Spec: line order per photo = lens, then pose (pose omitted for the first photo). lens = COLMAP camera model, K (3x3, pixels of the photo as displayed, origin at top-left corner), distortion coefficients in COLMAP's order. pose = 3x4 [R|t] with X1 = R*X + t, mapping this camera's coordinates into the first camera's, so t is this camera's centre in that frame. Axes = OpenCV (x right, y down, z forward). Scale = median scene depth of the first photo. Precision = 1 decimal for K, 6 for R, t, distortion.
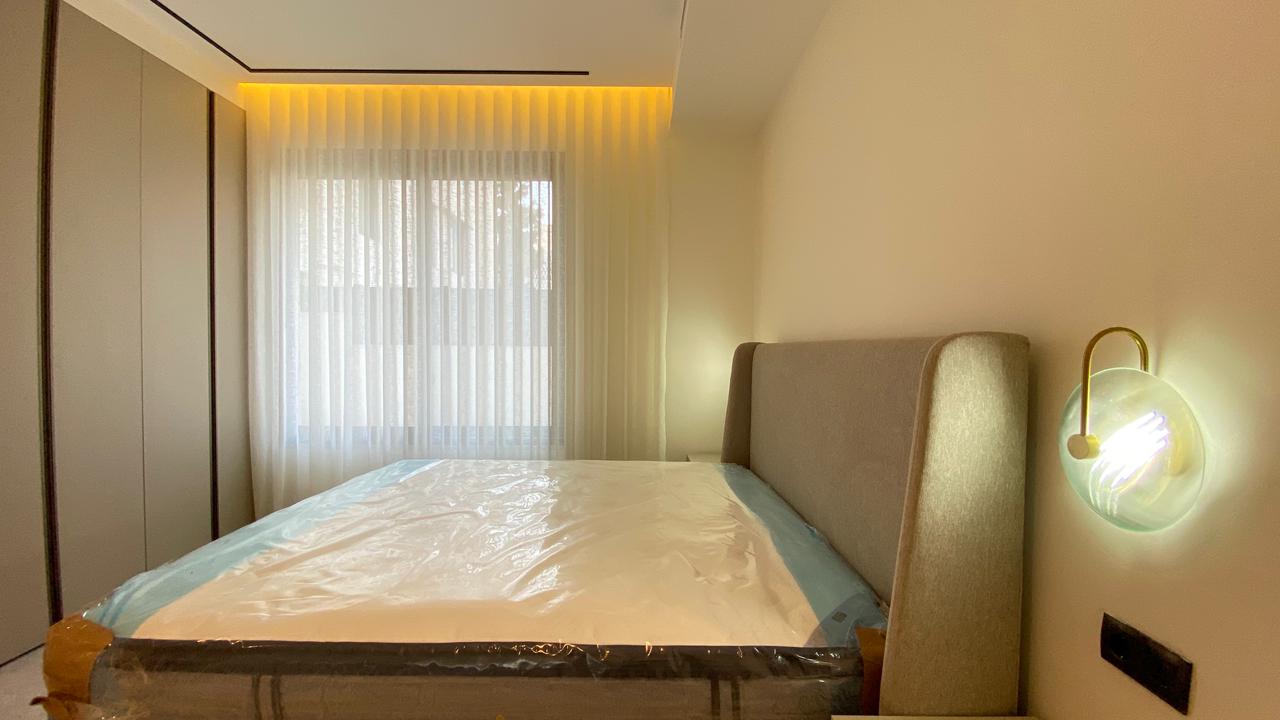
lens RADIAL K [[524.7, 0, 640.0], [0, 524.7, 360.0], [0, 0, 1]] dist [0.000095, -0.000072]
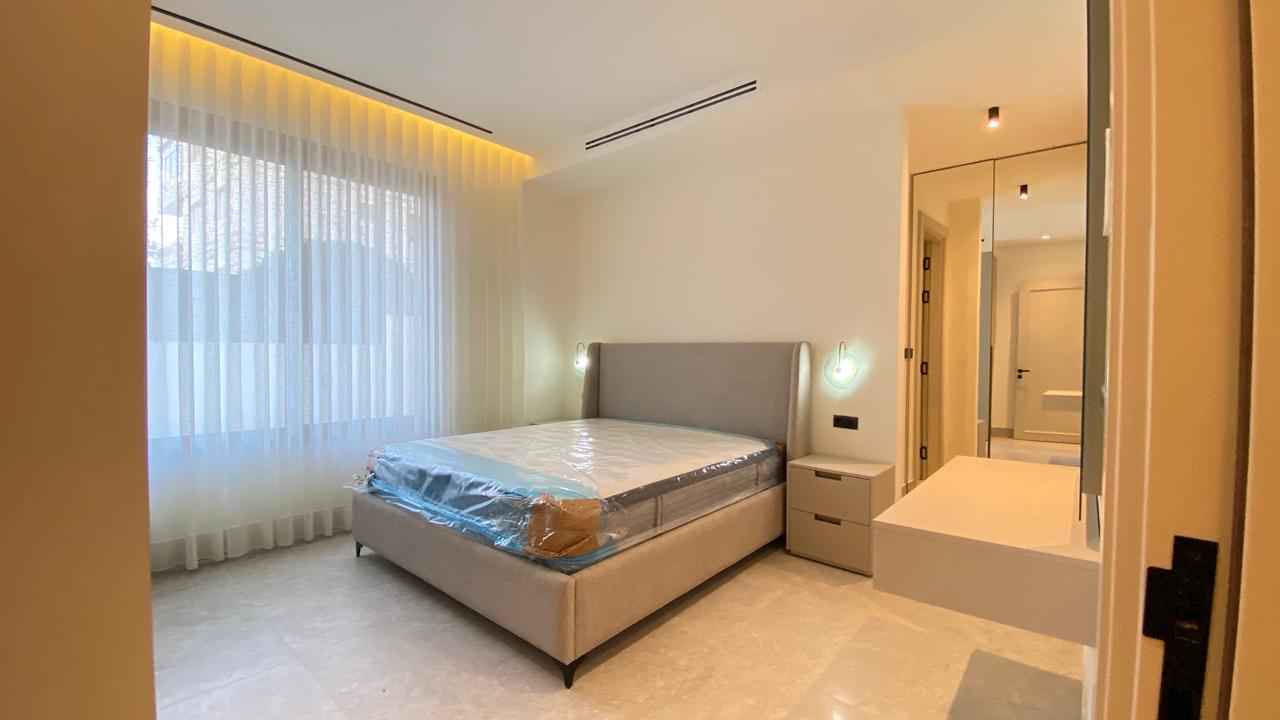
lens RADIAL K [[524.7, 0, 640.0], [0, 524.7, 360.0], [0, 0, 1]] dist [0.000095, -0.000072]
pose [[0.656304, -0.018413, 0.754272, -0.789786], [0.016683, 0.999812, 0.009891, 0.009483], [-0.754312, 0.006091, 0.656488, -0.113933]]
